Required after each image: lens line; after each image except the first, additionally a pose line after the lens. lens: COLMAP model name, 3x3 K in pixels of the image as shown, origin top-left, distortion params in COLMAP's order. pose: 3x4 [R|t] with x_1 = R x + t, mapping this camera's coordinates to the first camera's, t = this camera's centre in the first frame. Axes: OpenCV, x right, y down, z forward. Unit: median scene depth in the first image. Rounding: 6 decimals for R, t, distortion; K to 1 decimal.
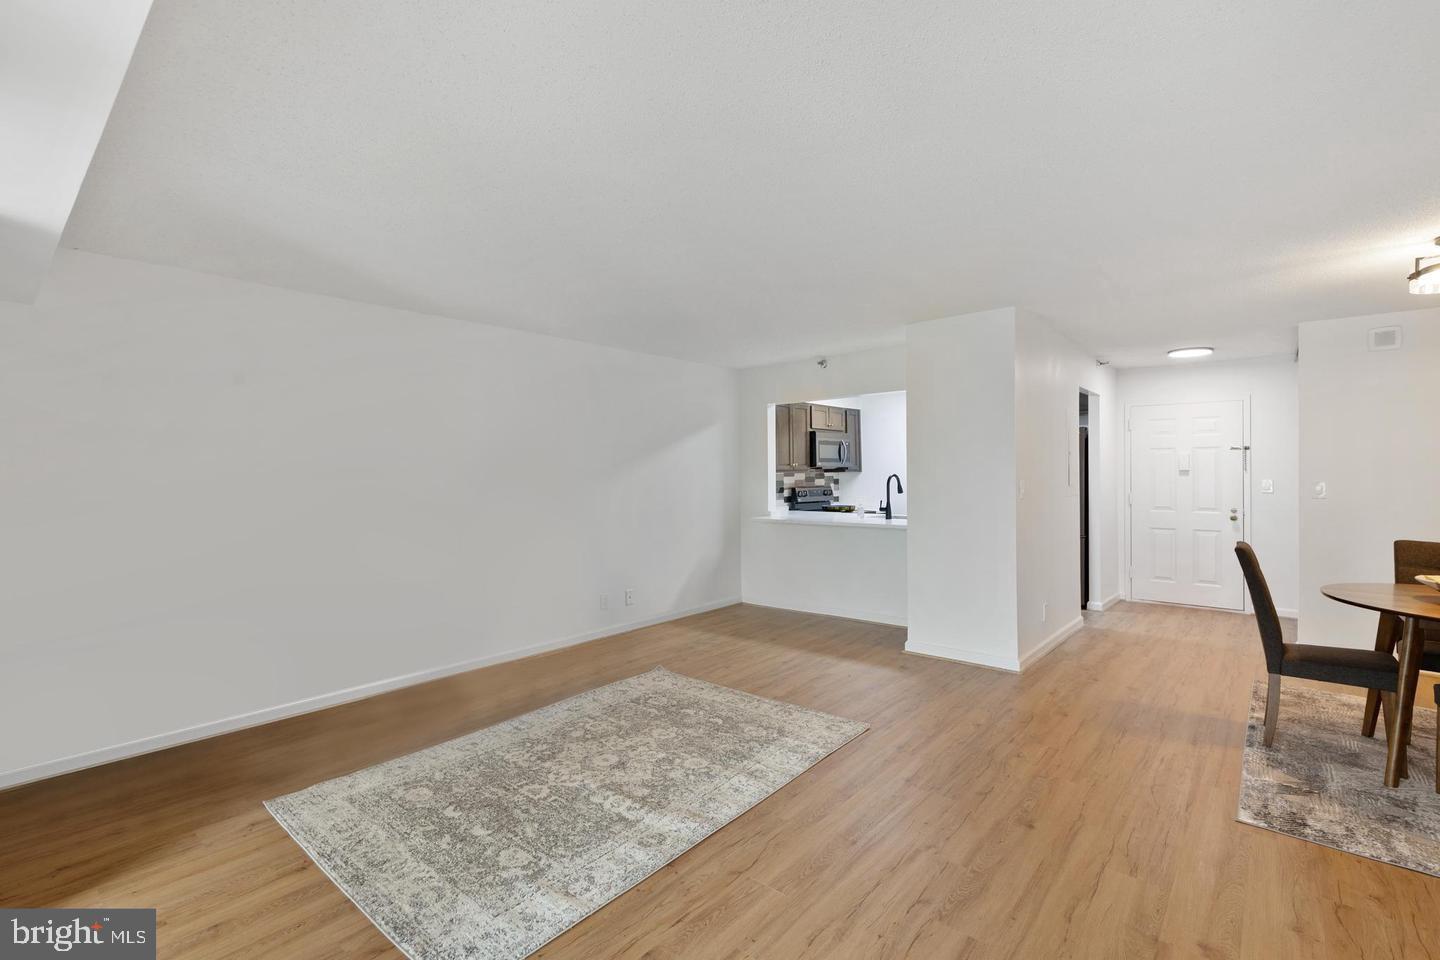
lens RADIAL K [[643.4, 0, 720.3], [0, 643.4, 469.1], [0, 0, 1]] dist [0.004976, 0.000839]
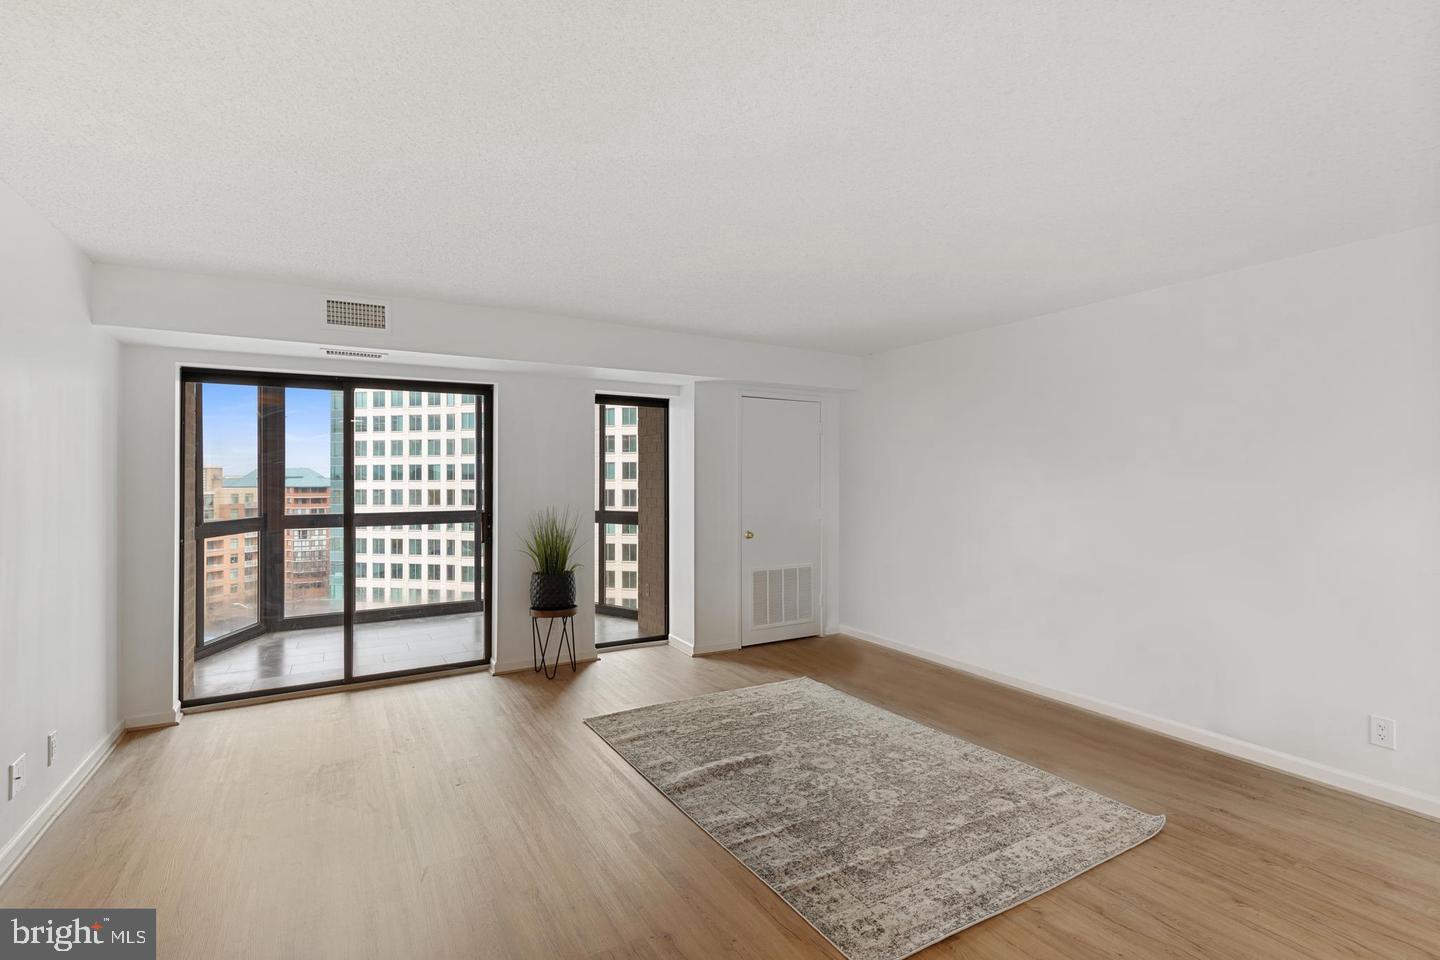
lens RADIAL K [[669.5, 0, 718.1], [0, 669.5, 476.7], [0, 0, 1]] dist [0.011323, -0.000339]
pose [[-0.323783, 0.006681, -0.946108, 0.758119], [0.008265, 0.999957, 0.004232, -0.005051], [0.946095, -0.006449, -0.323824, 1.030442]]
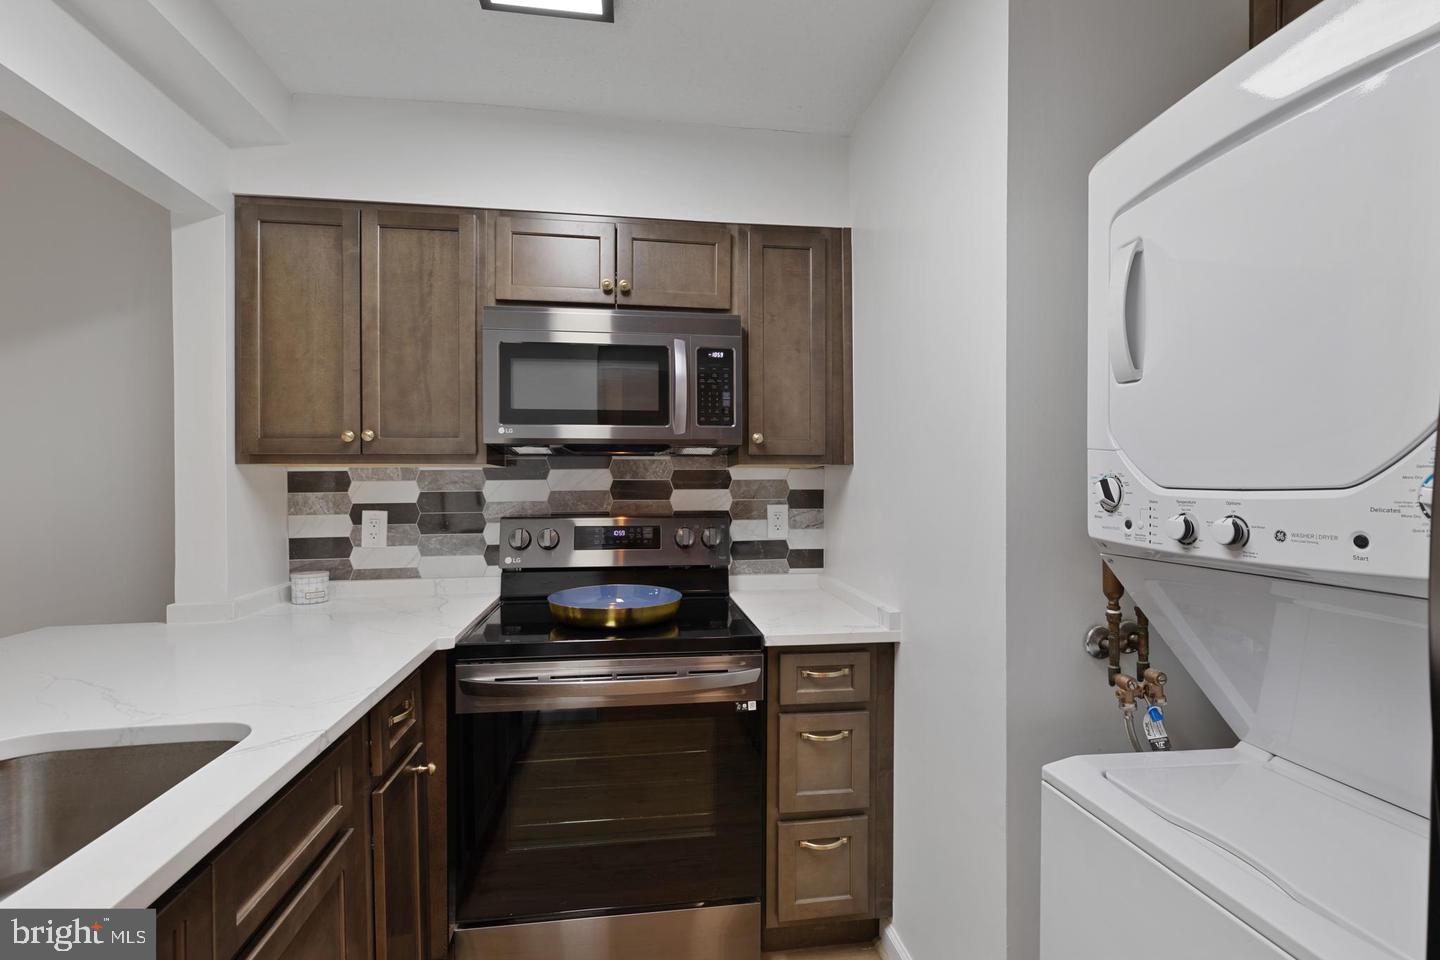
lens RADIAL K [[659.5, 0, 724.4], [0, 659.5, 481.4], [0, 0, 1]] dist [0.005303, -0.000219]
pose [[0.760302, 0.007364, -0.649528, 0.803214], [-0.000995, 0.999948, 0.010173, 0.019358], [0.649569, -0.007088, 0.760270, 1.731488]]
